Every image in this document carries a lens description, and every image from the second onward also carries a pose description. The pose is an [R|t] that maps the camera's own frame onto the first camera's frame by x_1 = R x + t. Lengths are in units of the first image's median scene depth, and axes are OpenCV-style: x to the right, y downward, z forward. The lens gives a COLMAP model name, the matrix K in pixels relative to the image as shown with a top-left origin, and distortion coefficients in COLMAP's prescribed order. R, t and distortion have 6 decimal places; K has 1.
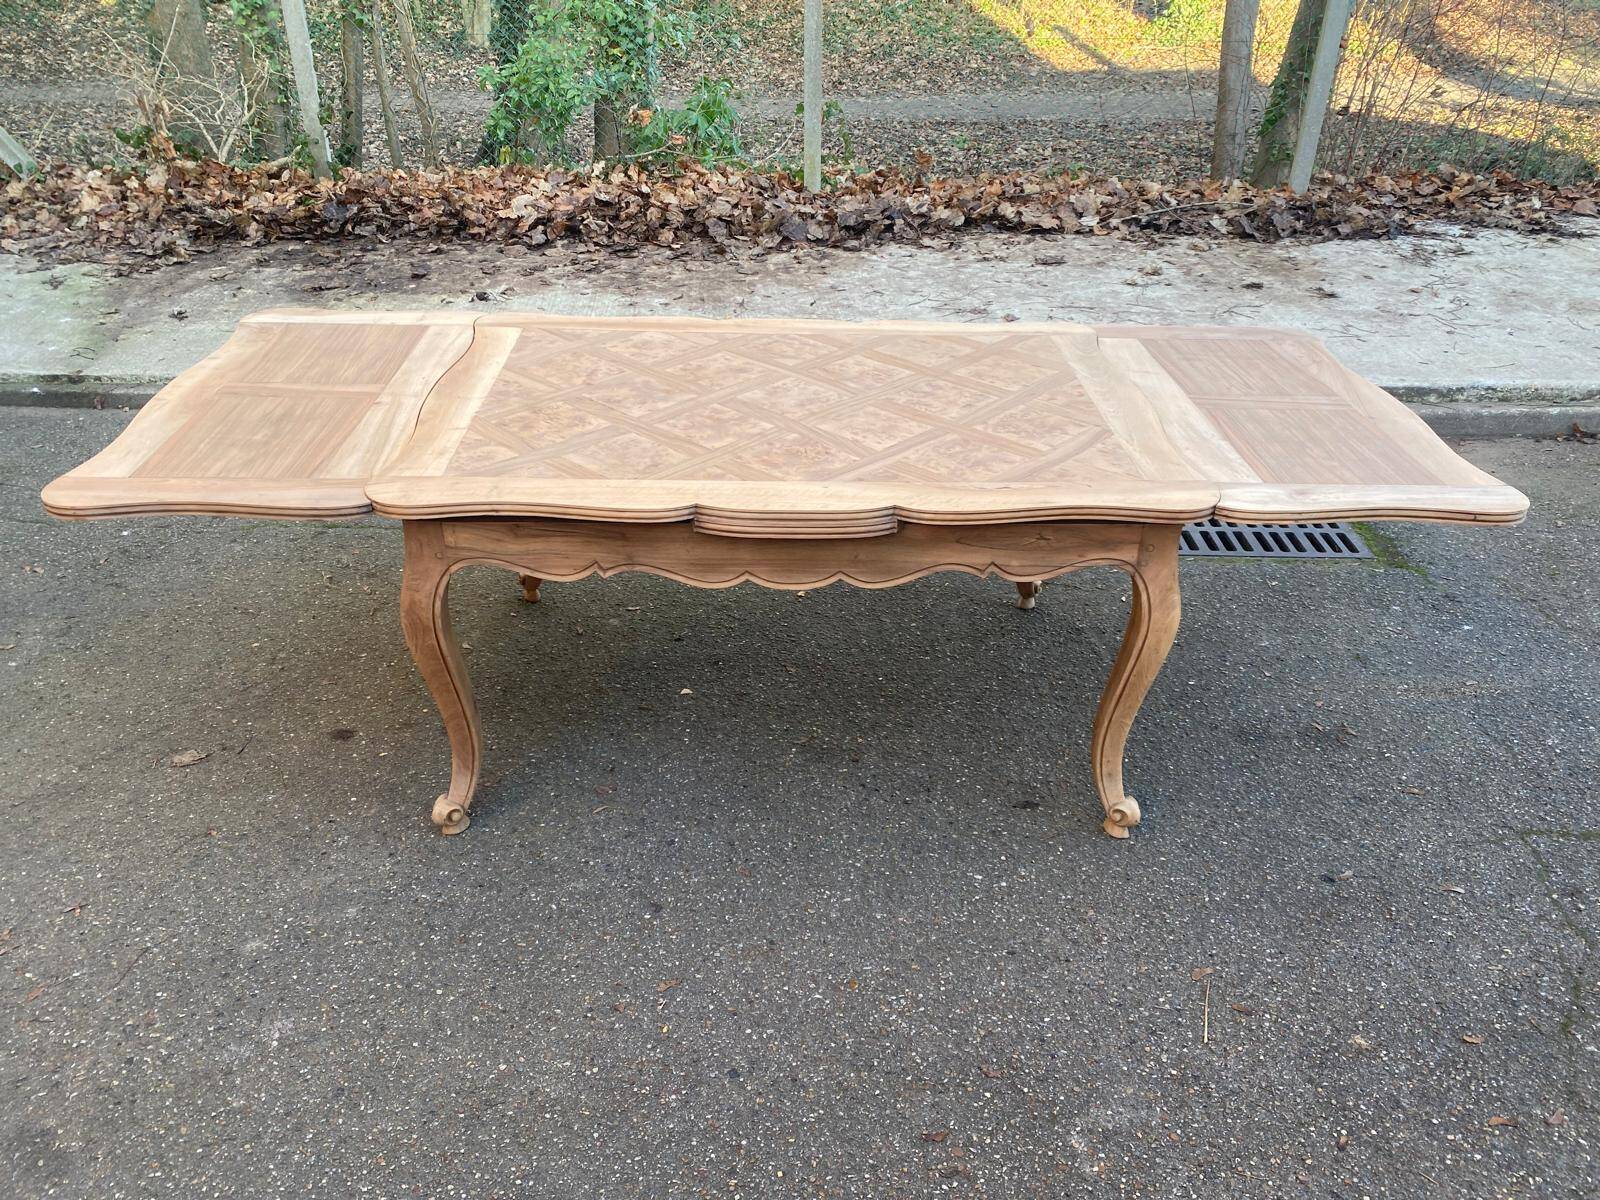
lens RADIAL K [[1211.4, 0, 793.9], [0, 1211.4, 593.4], [0, 0, 1]] dist [0.040495, -0.072703]
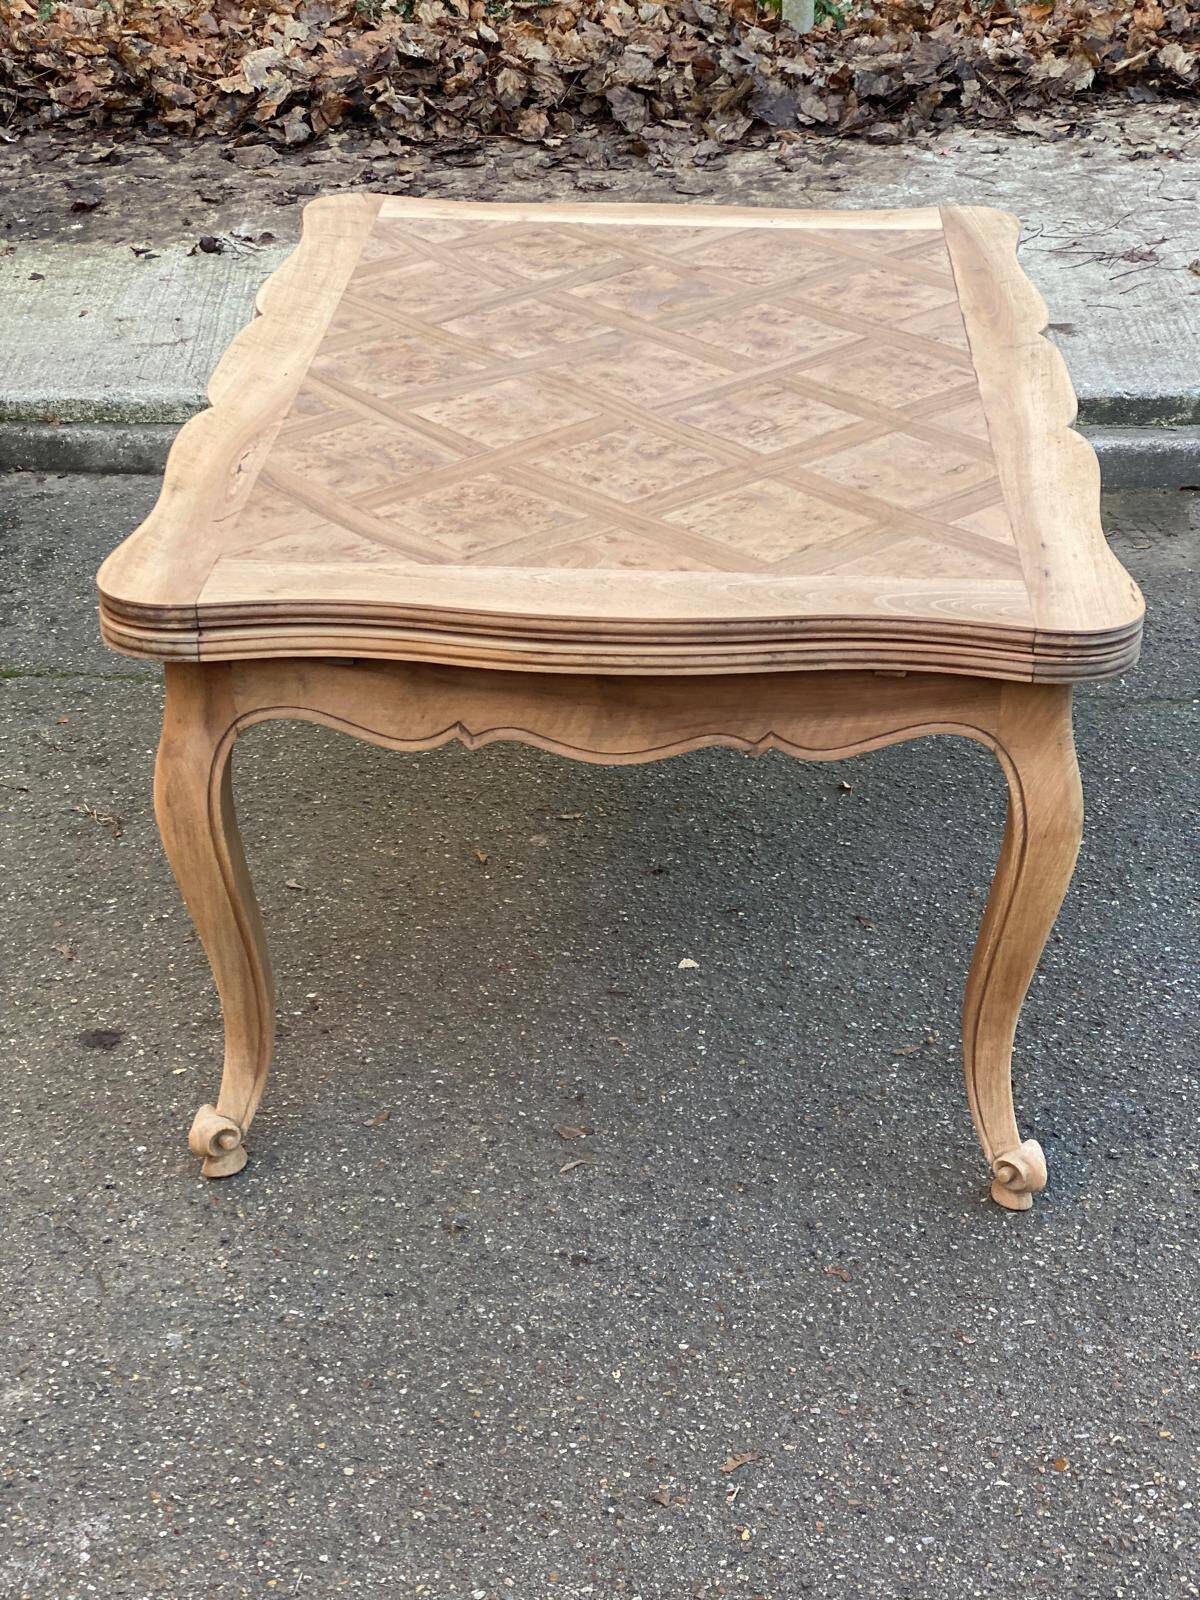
lens RADIAL K [[2348.0, 0, 593.5], [0, 2348.0, 811.0], [0, 0, 1]] dist [0.182807, -0.395999]
pose [[0.999429, -0.006833, -0.033085, -0.050880], [0.007057, 0.999953, 0.006657, 0.001690], [0.033038, -0.006887, 0.999430, -0.050234]]
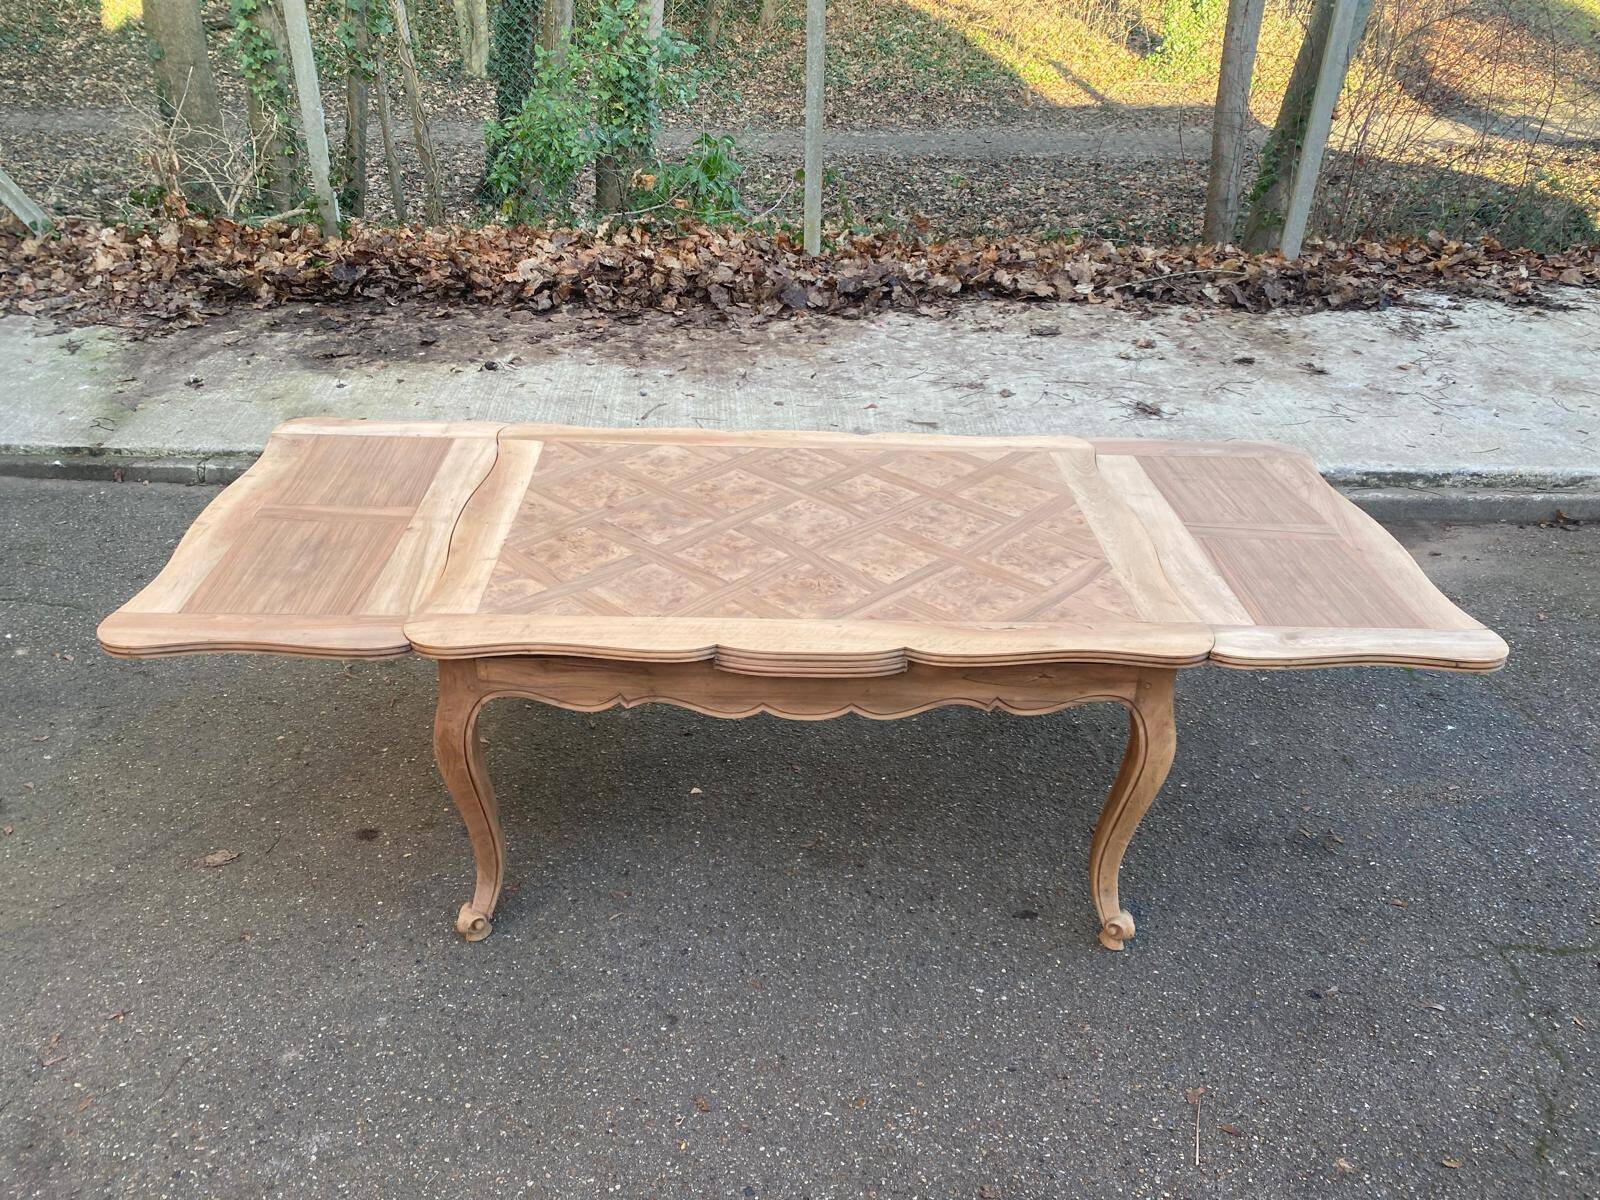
lens RADIAL K [[1210.5, 0, 779.3], [0, 1210.5, 604.6], [0, 0, 1]] dist [0.048986, -0.091609]
pose [[0.999953, 0.009531, -0.001563, -0.009405], [-0.009538, 0.999942, -0.004953, -0.038938], [0.001516, 0.004968, 0.999987, -0.020413]]
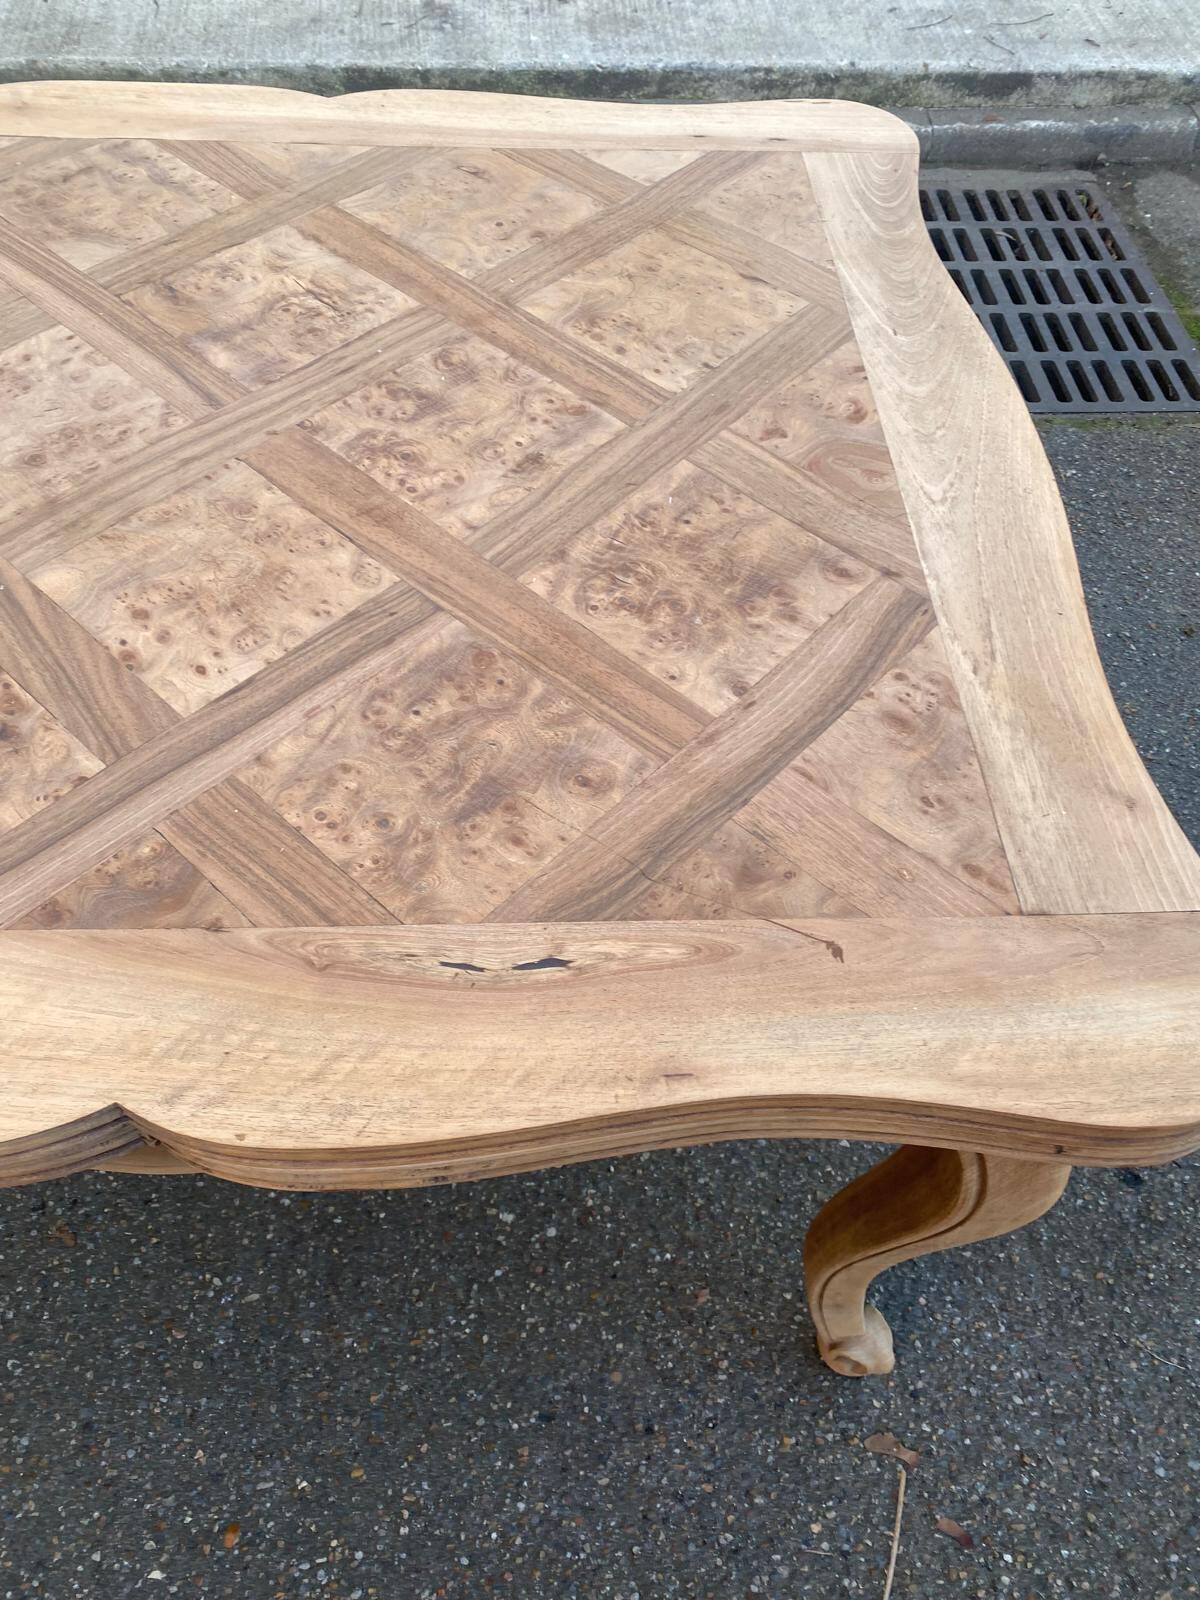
lens RADIAL K [[1232.6, 0, 588.7], [0, 1232.6, 788.5], [0, 0, 1]] dist [0.009613, -0.005398]
pose [[0.997679, -0.039261, 0.055642, 0.070645], [0.014647, 0.921666, 0.387707, -0.066574], [-0.066505, -0.385992, 0.920102, 0.241272]]
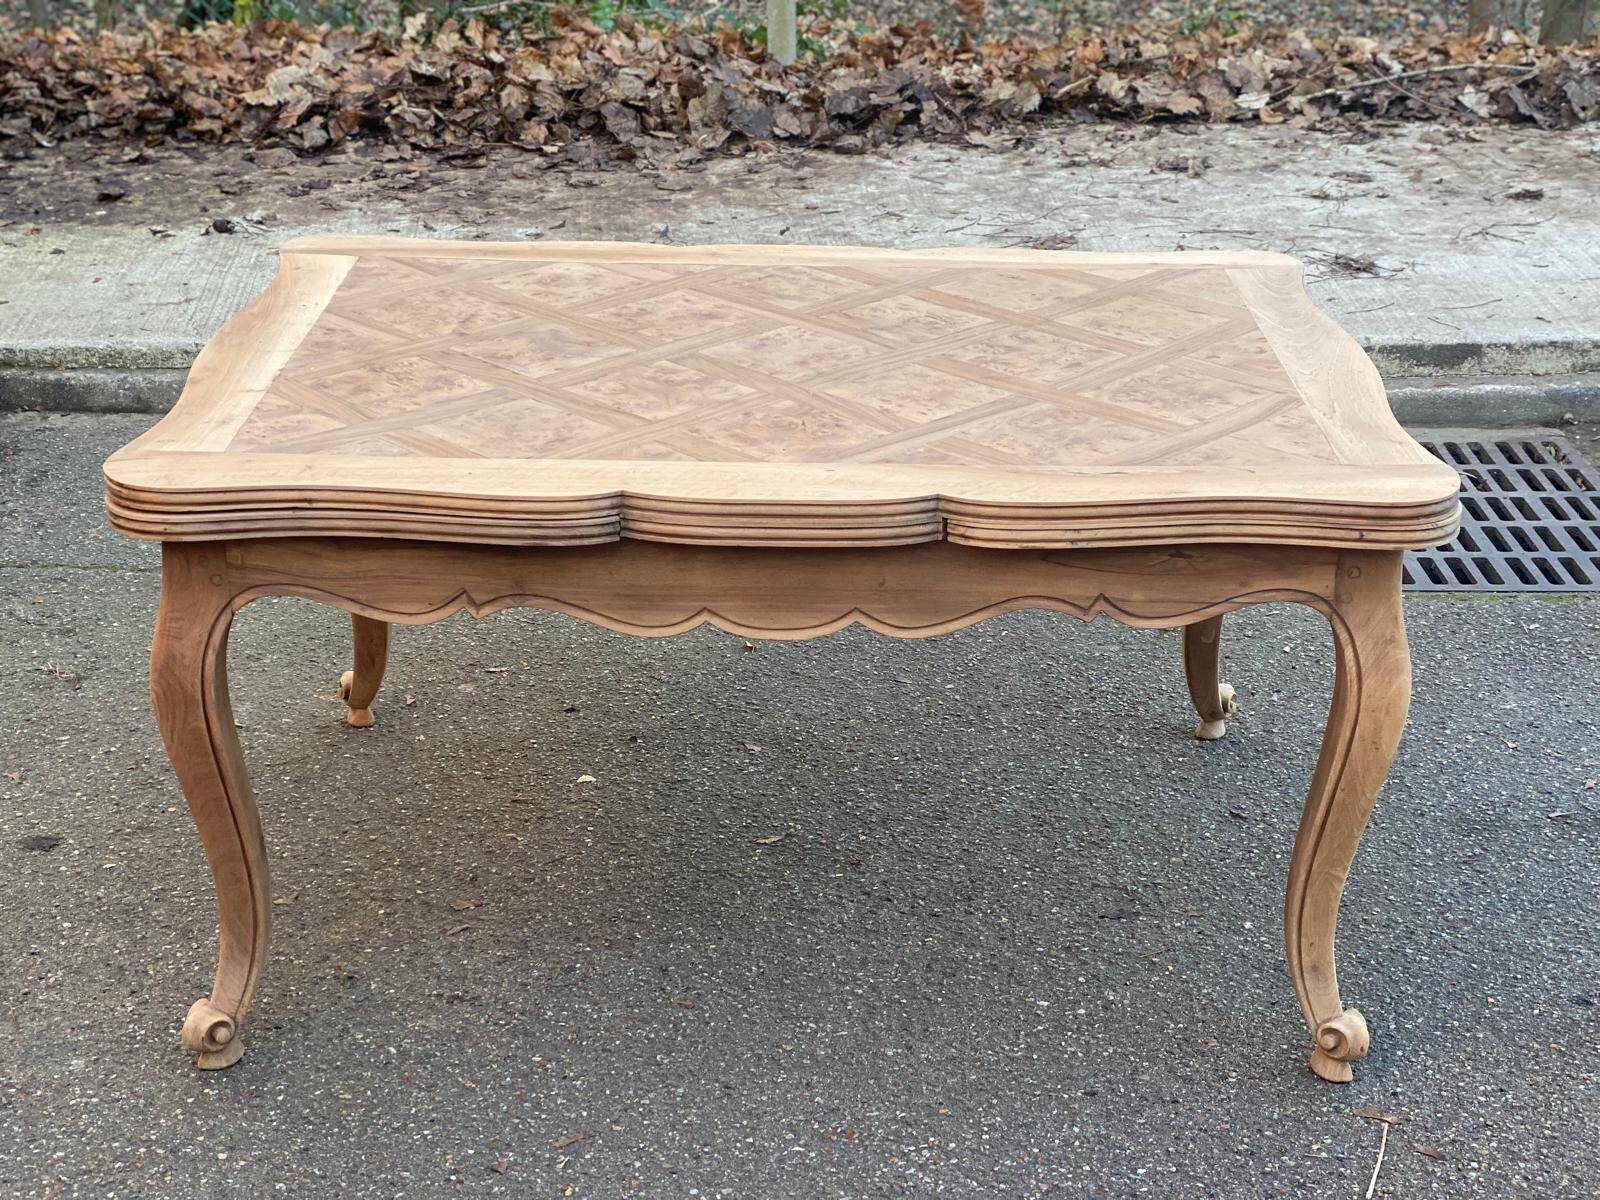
lens RADIAL K [[2334.1, 0, 808.0], [0, 2334.1, 591.9], [0, 0, 1]] dist [0.210473, -0.487004]
pose [[0.999689, -0.015307, 0.019697, 0.001698], [0.017503, 0.993016, -0.116674, 0.068173], [-0.017773, 0.116982, 0.992975, -0.119860]]
